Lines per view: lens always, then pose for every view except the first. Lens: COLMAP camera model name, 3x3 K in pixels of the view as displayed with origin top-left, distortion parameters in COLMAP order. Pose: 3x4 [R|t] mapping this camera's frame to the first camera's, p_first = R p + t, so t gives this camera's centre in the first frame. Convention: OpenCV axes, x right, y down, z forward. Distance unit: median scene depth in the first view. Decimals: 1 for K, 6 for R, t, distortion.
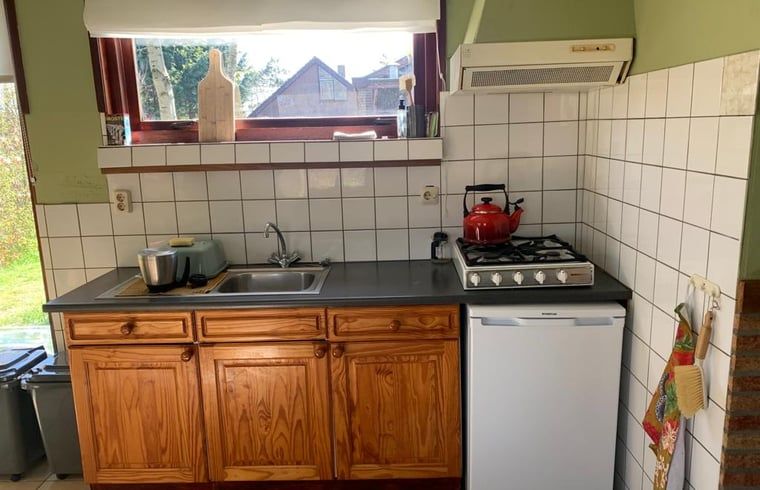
lens RADIAL K [[580.0, 0, 380.0], [0, 580.0, 245.0], [0, 0, 1]] dist [0.008457, -0.000650]
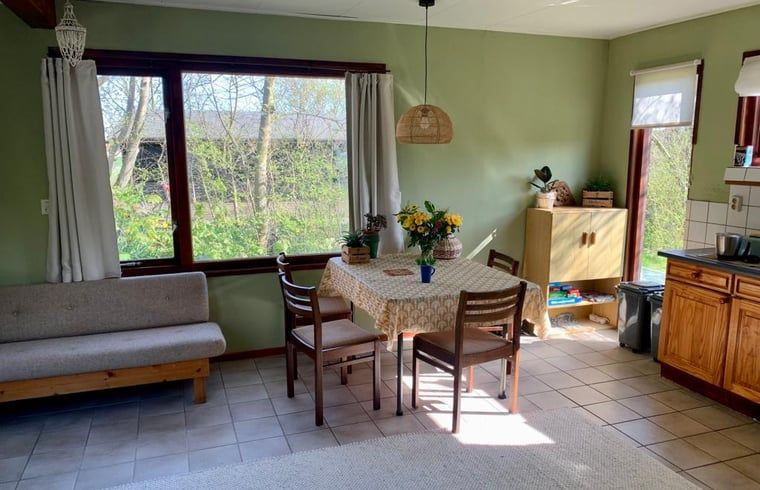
lens RADIAL K [[580.0, 0, 380.0], [0, 580.0, 245.0], [0, 0, 1]] dist [0.008457, -0.000650]
pose [[0.350230, 0.179132, -0.919375, 0.735242], [-0.196247, 0.973790, 0.114976, 0.042756], [0.915874, 0.140157, 0.376205, -0.451638]]
